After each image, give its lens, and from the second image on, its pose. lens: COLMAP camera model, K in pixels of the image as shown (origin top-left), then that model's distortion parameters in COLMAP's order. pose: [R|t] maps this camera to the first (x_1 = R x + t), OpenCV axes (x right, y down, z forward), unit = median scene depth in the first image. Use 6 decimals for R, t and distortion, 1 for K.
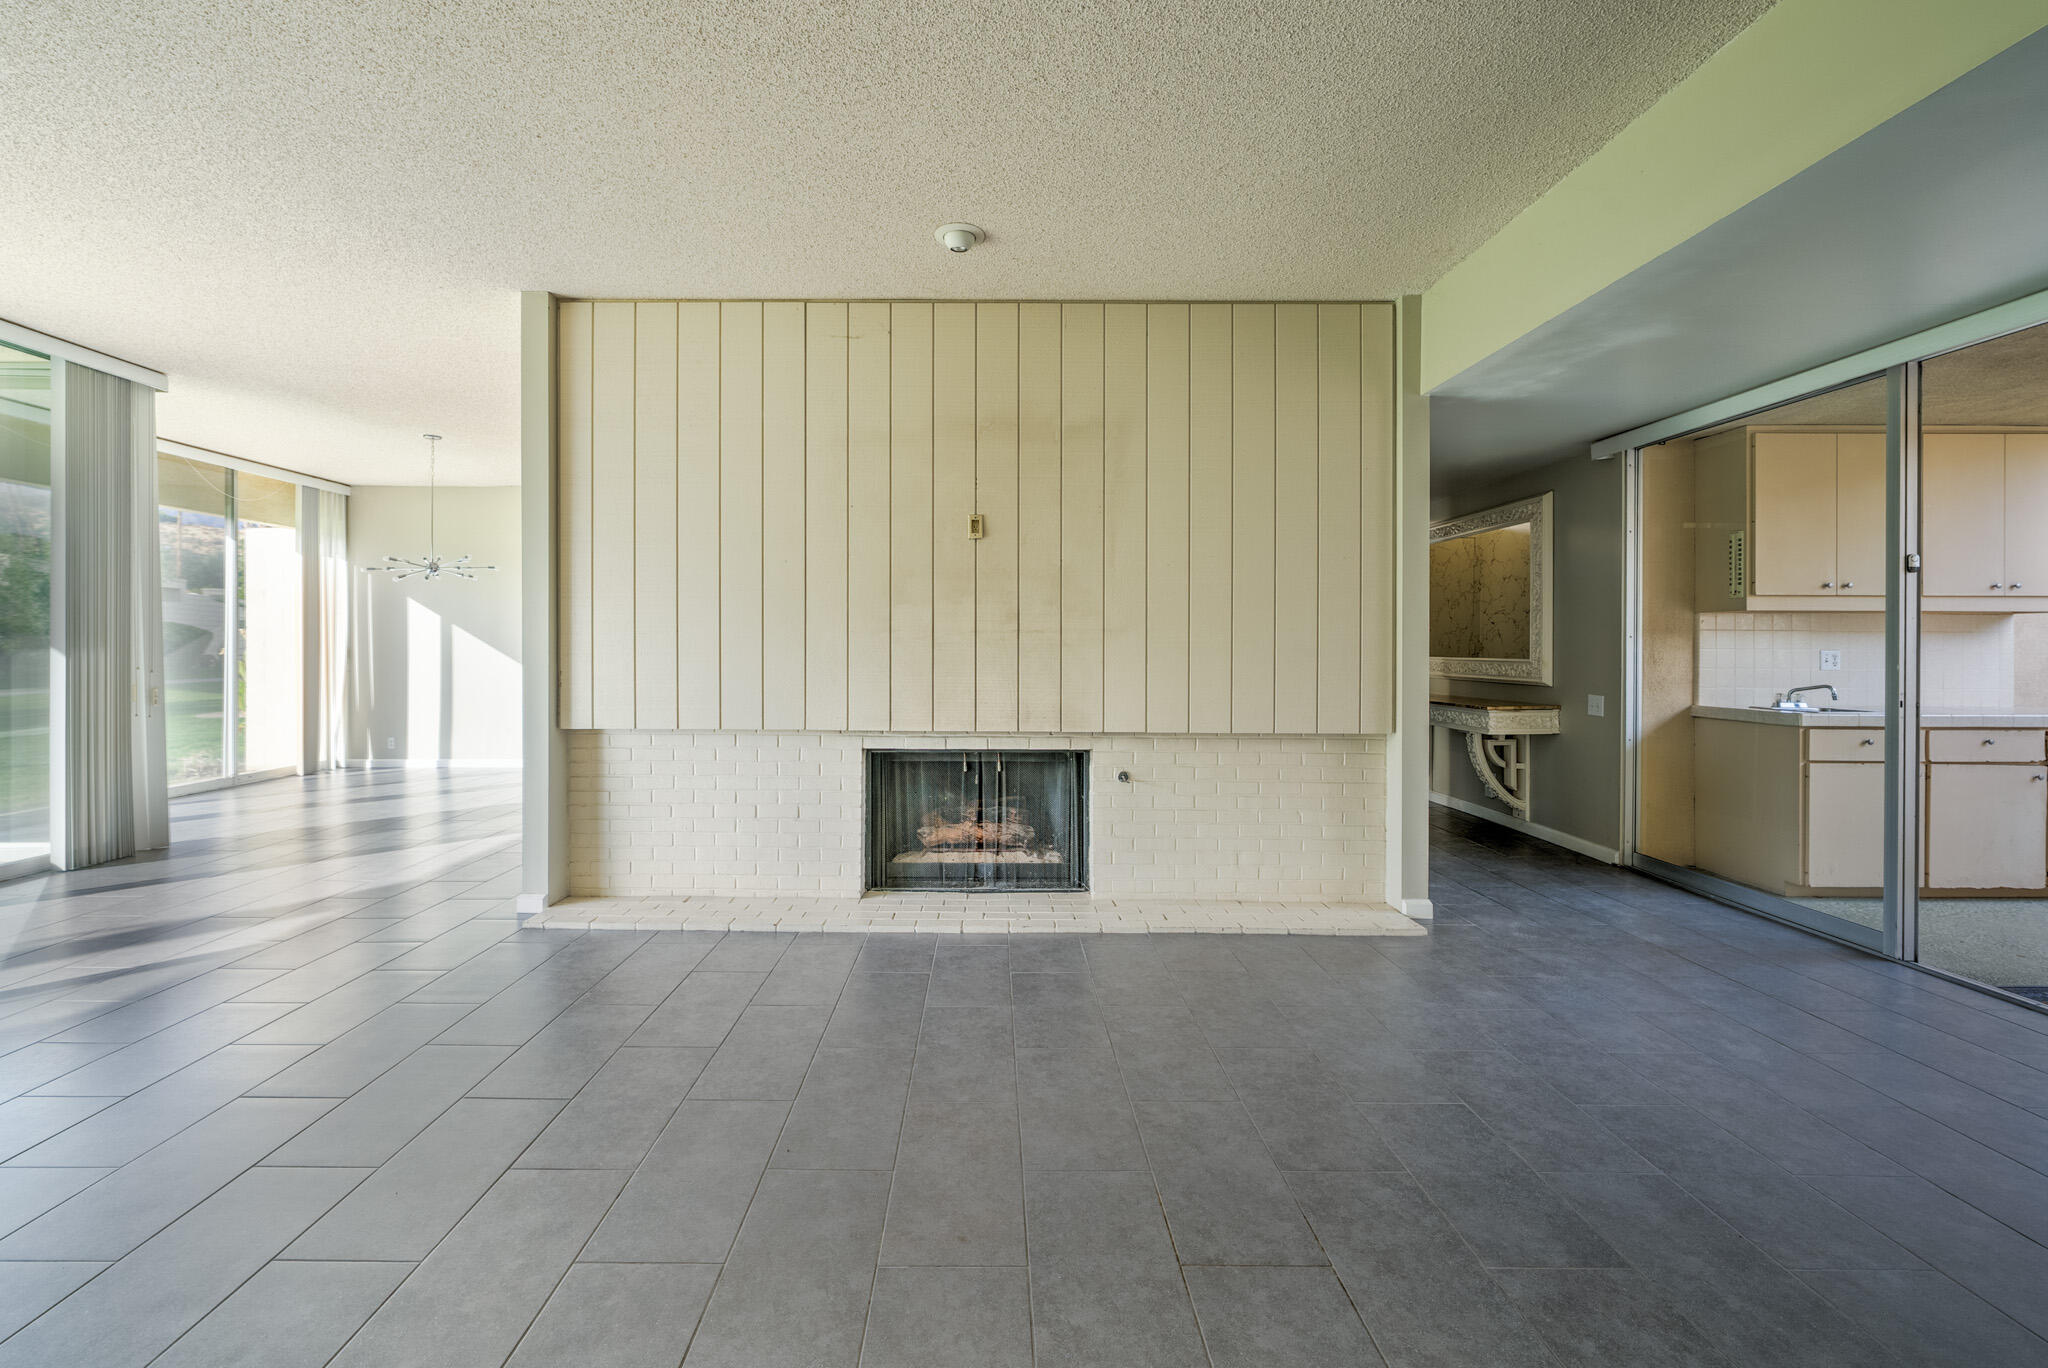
lens RADIAL K [[839.6, 0, 1015.8], [0, 839.6, 639.3], [0, 0, 1]] dist [-0.001060, -0.000064]
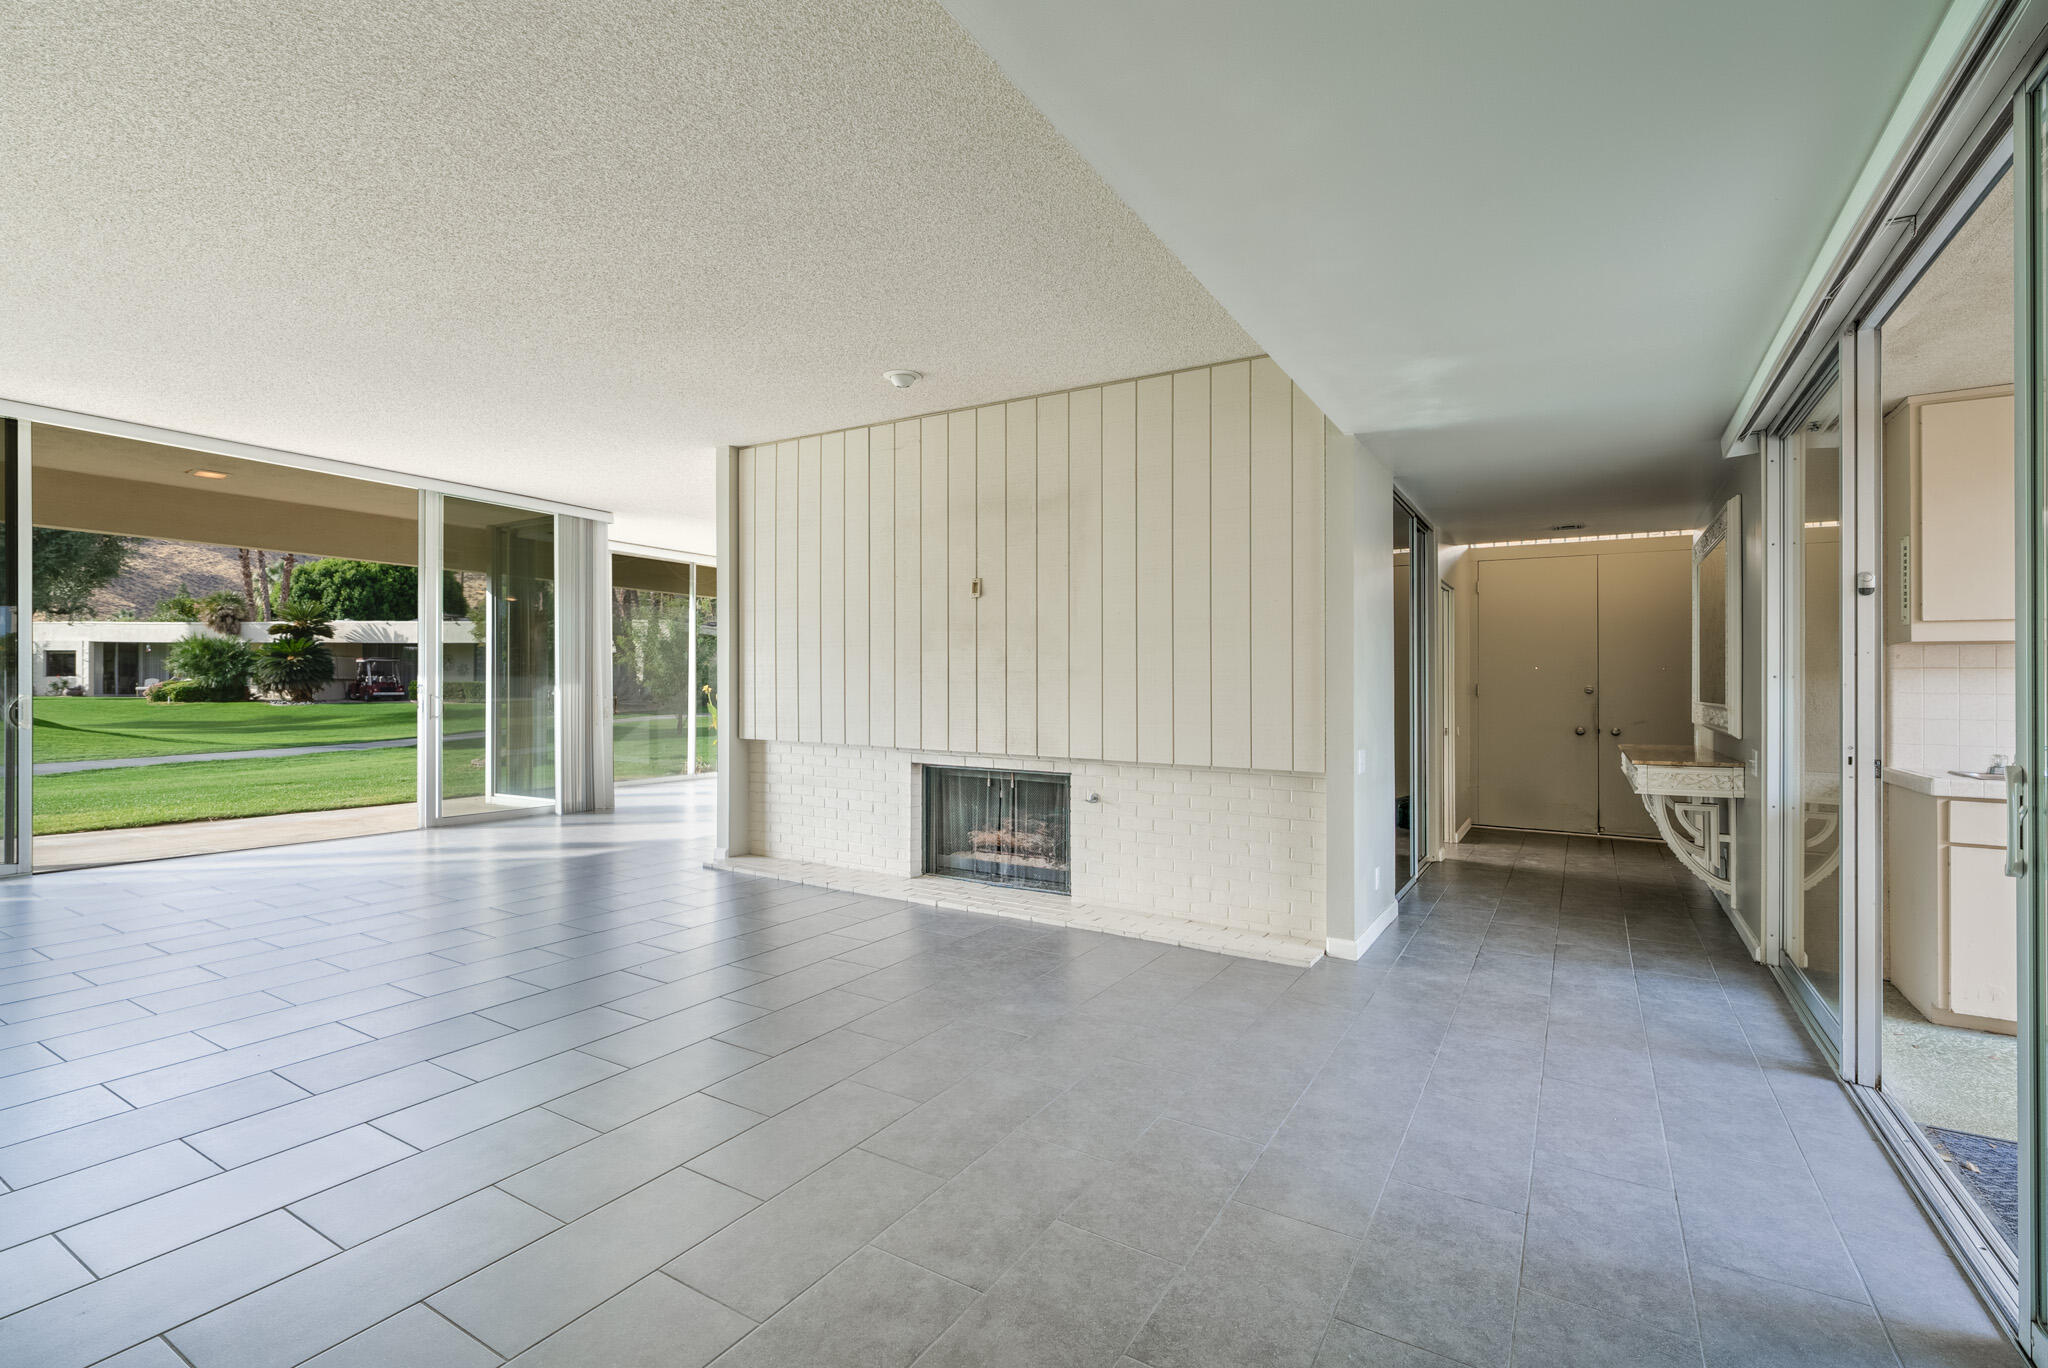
lens RADIAL K [[926.4, 0, 1053.0], [0, 926.4, 677.2], [0, 0, 1]] dist [0.002143, 0.000315]
pose [[0.863065, 0.000629, -0.505093, 0.713456], [-0.001773, 0.999997, -0.001784, 0.000529], [0.505090, 0.002435, 0.863063, -0.121762]]
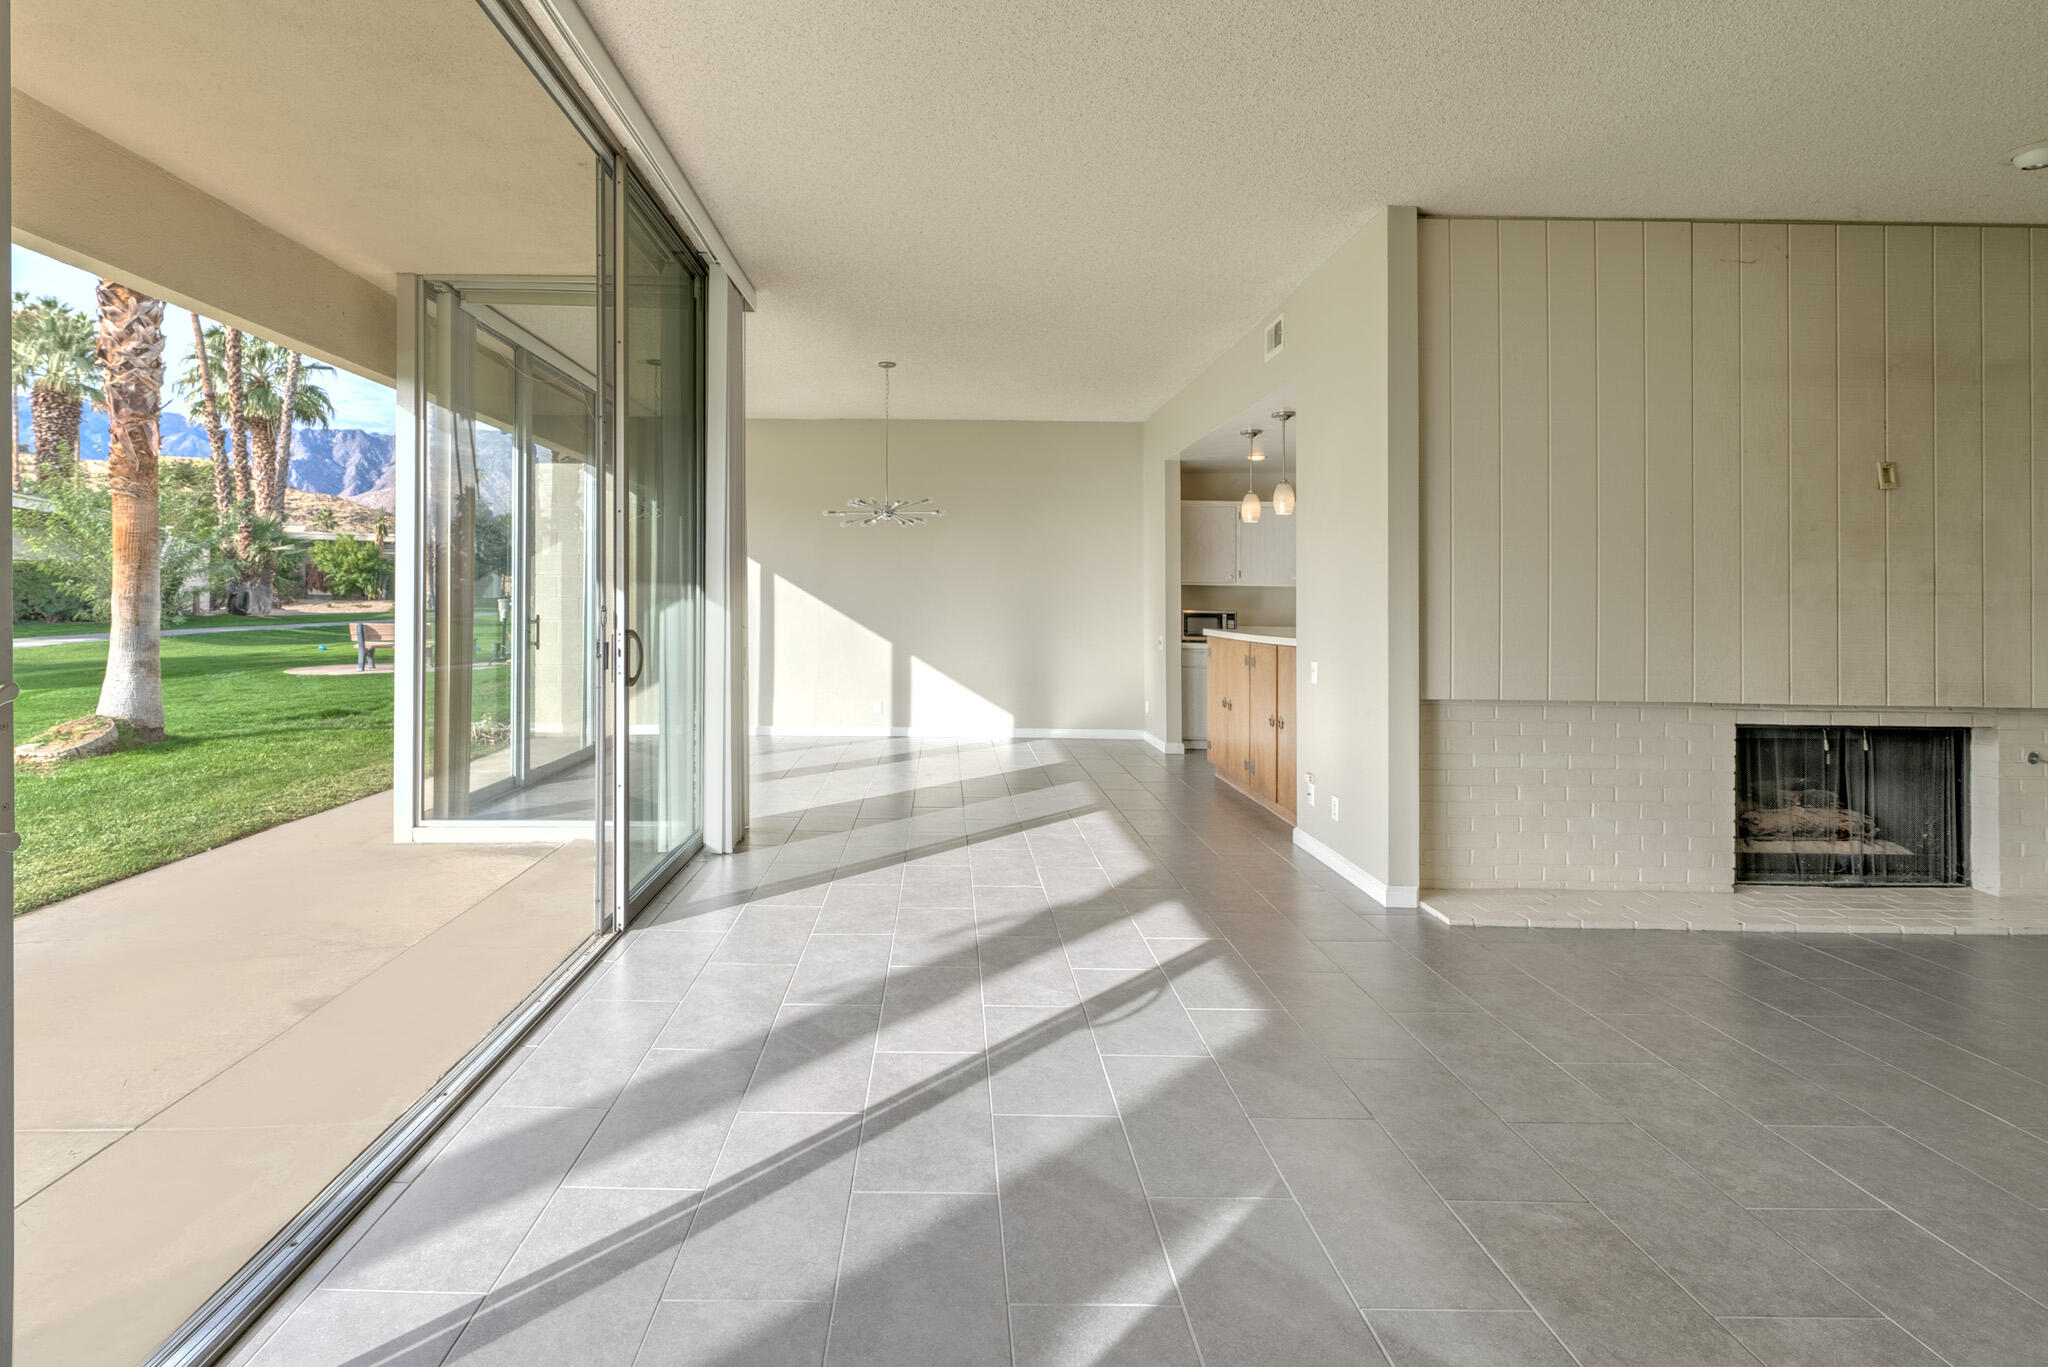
lens RADIAL K [[923.7, 0, 948.6], [0, 923.7, 603.3], [0, 0, 1]] dist [-0.002578, -0.000486]
pose [[0.999946, 0.010350, -0.000894, -1.006470], [-0.010351, 0.999944, -0.002112, 0.012872], [0.000872, 0.002122, 0.999997, 0.022598]]
